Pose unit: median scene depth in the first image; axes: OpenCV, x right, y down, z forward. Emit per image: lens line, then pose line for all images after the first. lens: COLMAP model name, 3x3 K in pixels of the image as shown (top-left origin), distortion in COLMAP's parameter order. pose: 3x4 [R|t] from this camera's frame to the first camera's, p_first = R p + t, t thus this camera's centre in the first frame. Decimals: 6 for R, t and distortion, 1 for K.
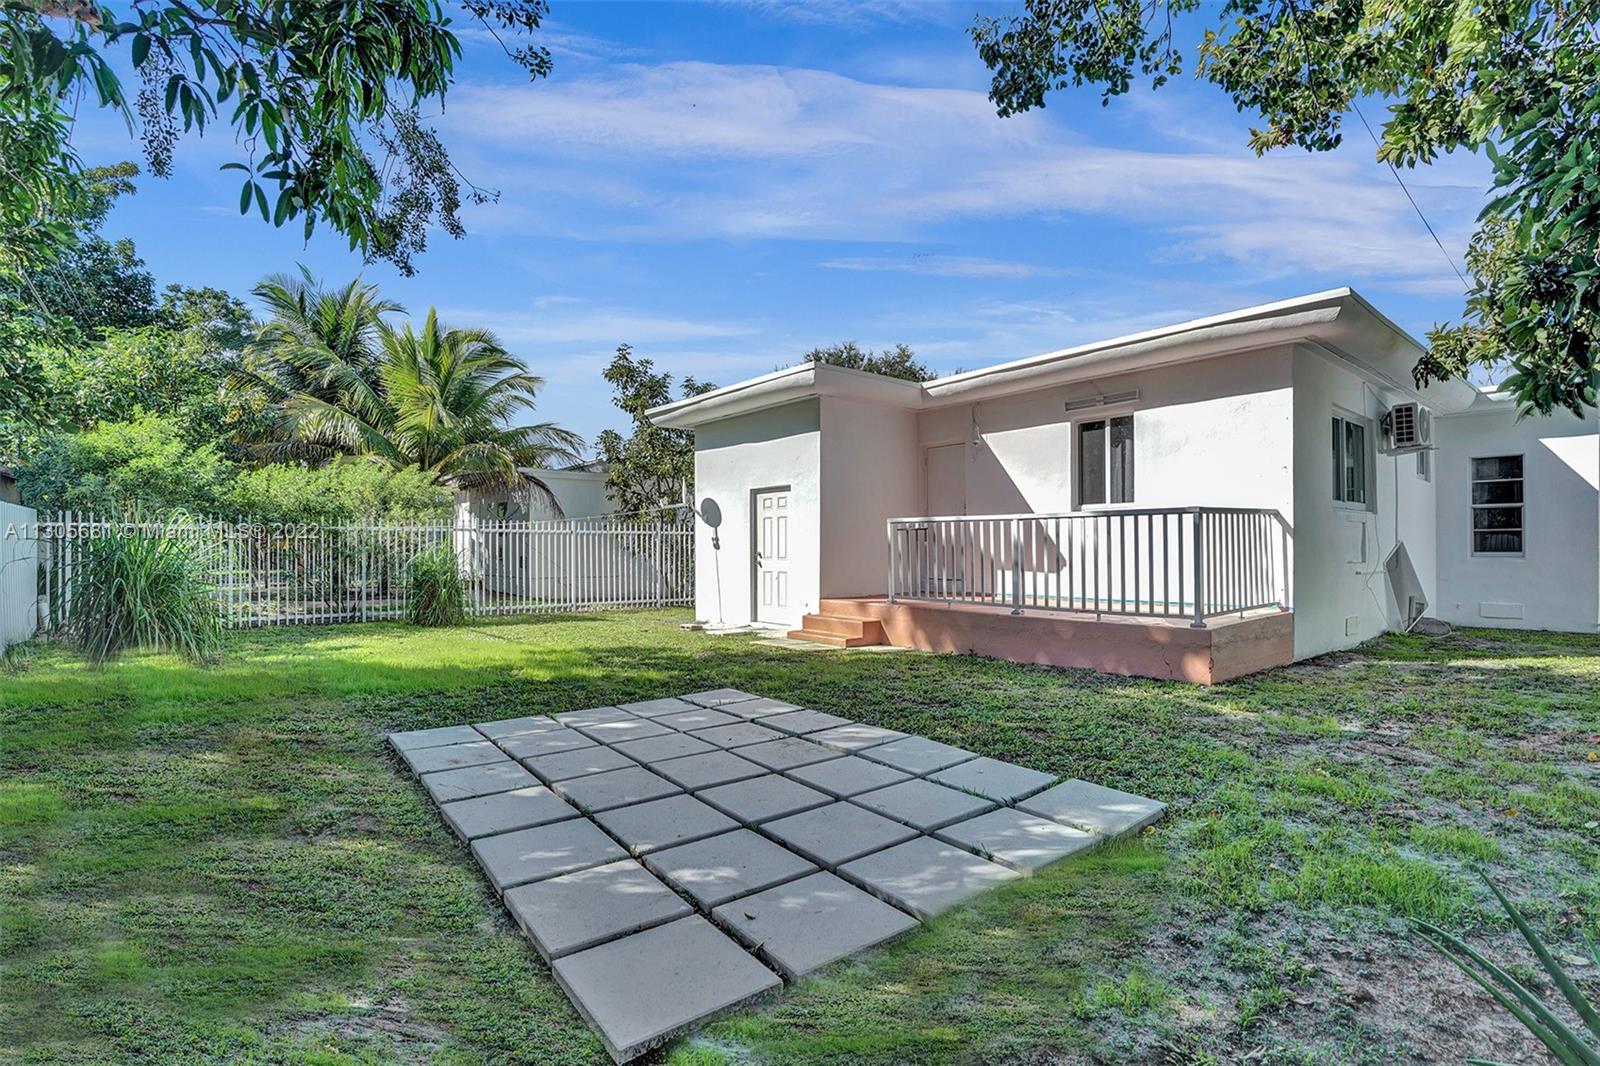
lens RADIAL K [[768.4, 0, 788.9], [0, 768.4, 537.6], [0, 0, 1]] dist [-0.018534, 0.000369]
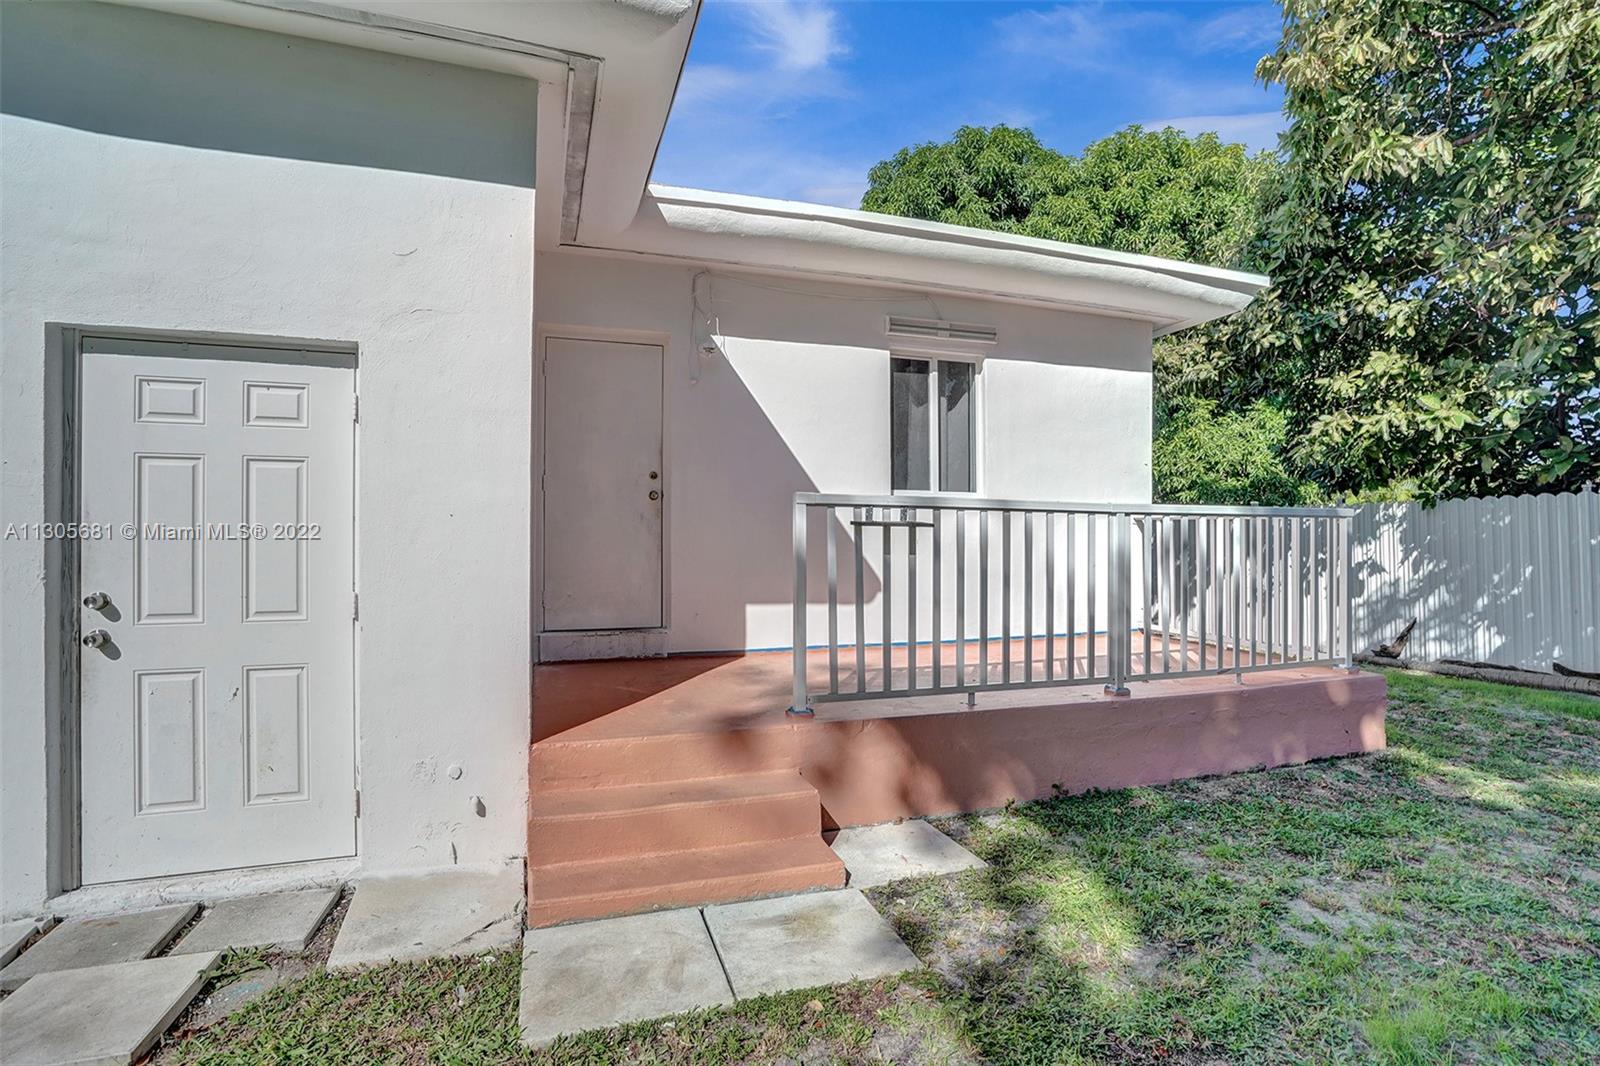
lens RADIAL K [[768.4, 0, 788.9], [0, 768.4, 537.6], [0, 0, 1]] dist [-0.018534, 0.000369]
pose [[0.346056, 0.012791, 0.938127, -0.225009], [-0.012582, 0.999880, -0.008992, 0.001299], [-0.938129, -0.008692, 0.346176, 0.871280]]
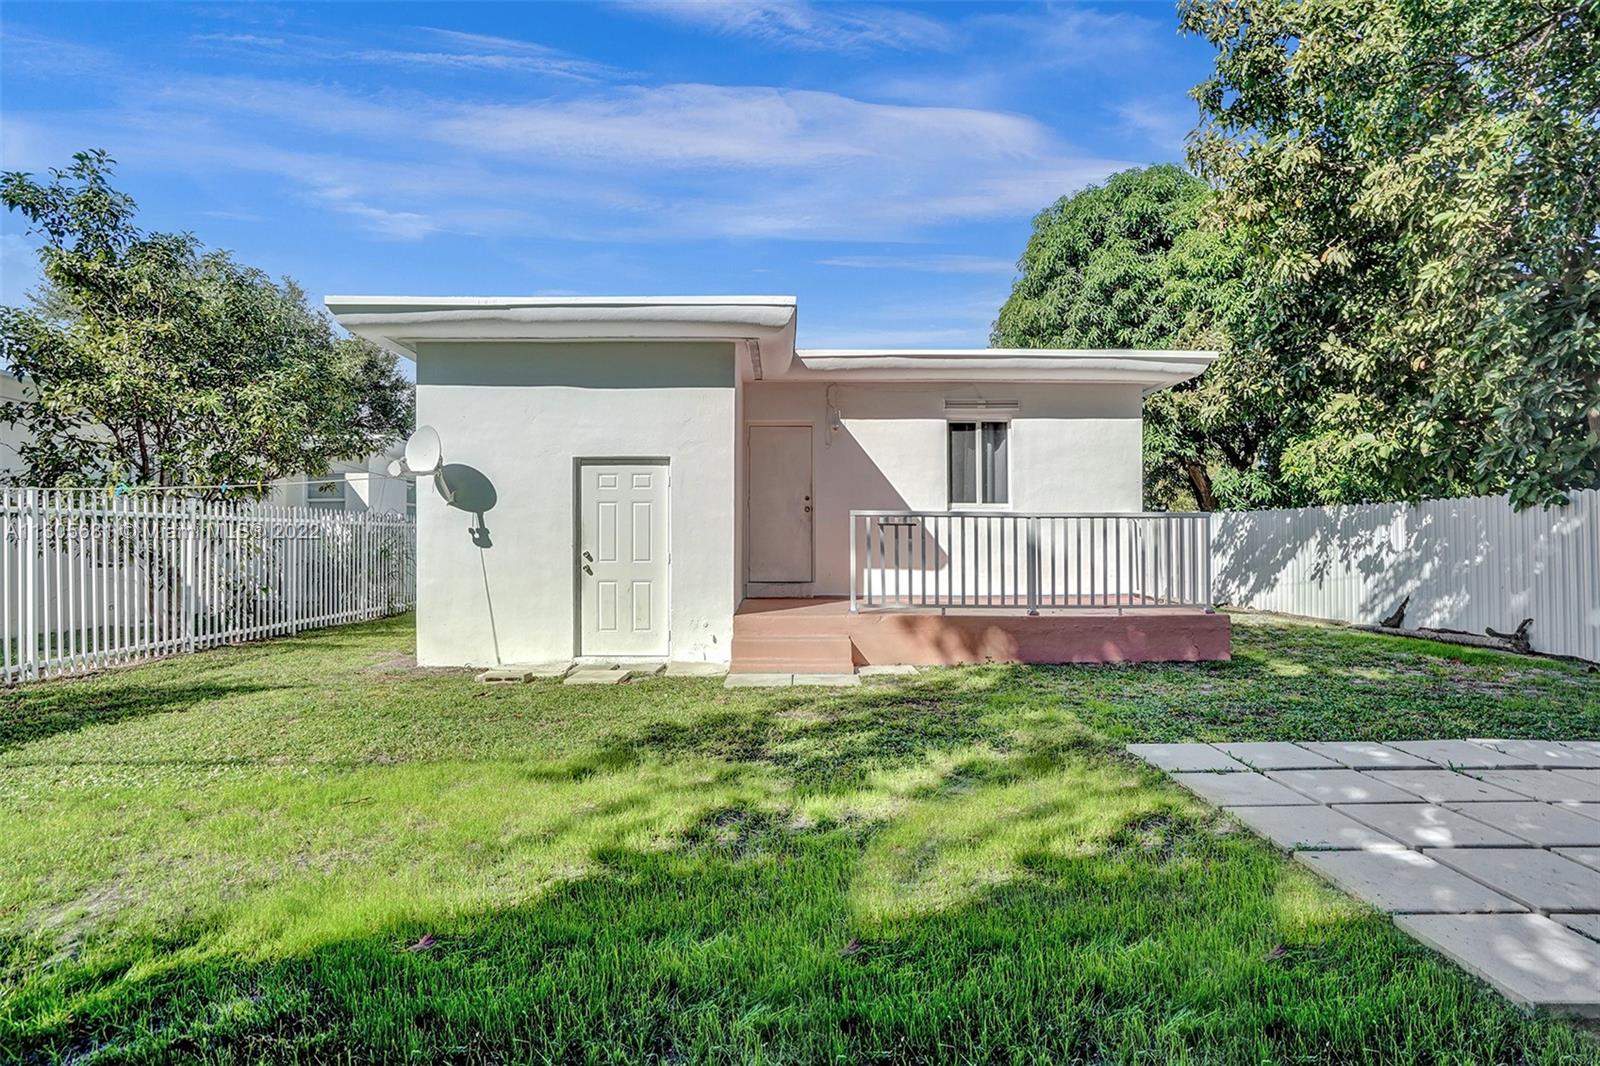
lens RADIAL K [[768.4, 0, 788.9], [0, 768.4, 537.6], [0, 0, 1]] dist [-0.018534, 0.000369]
pose [[0.612005, 0.007395, 0.790819, -0.555003], [-0.012547, 0.999921, 0.000359, 0.005197], [-0.790754, -0.010142, 0.612050, 0.551538]]
